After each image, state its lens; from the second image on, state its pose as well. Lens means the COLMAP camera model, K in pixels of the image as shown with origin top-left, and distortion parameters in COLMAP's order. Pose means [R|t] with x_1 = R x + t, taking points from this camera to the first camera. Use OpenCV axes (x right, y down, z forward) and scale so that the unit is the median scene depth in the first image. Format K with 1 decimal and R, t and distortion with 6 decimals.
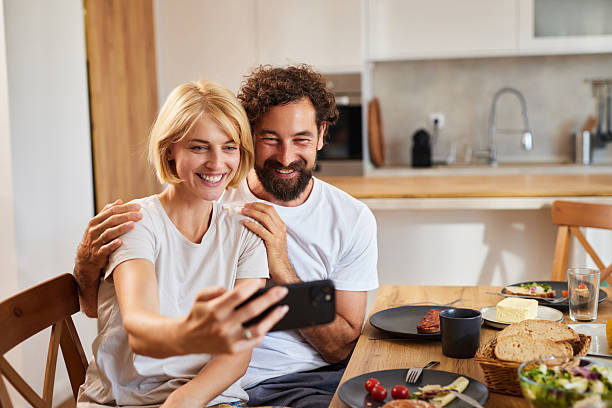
lens RADIAL K [[888.5, 0, 306.0], [0, 888.5, 204.0], [0, 0, 1]] dist [0.014575, 0.040042]
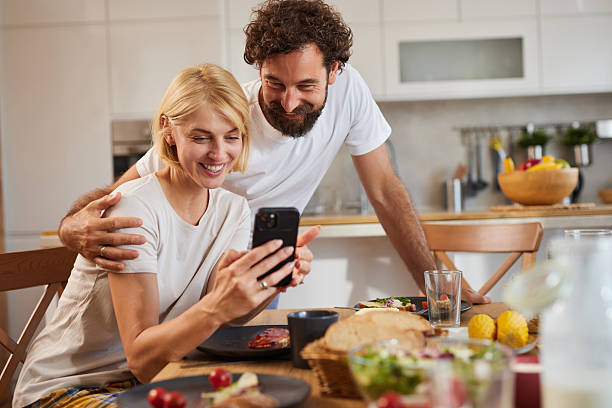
lens RADIAL K [[888.5, 0, 306.0], [0, 888.5, 204.0], [0, 0, 1]] dist [0.014575, 0.040042]
pose [[0.992076, -0.011056, 0.125150, 0.067341], [0.023735, 0.994677, -0.100274, 0.085021], [-0.123375, 0.102450, 0.987058, 0.148627]]
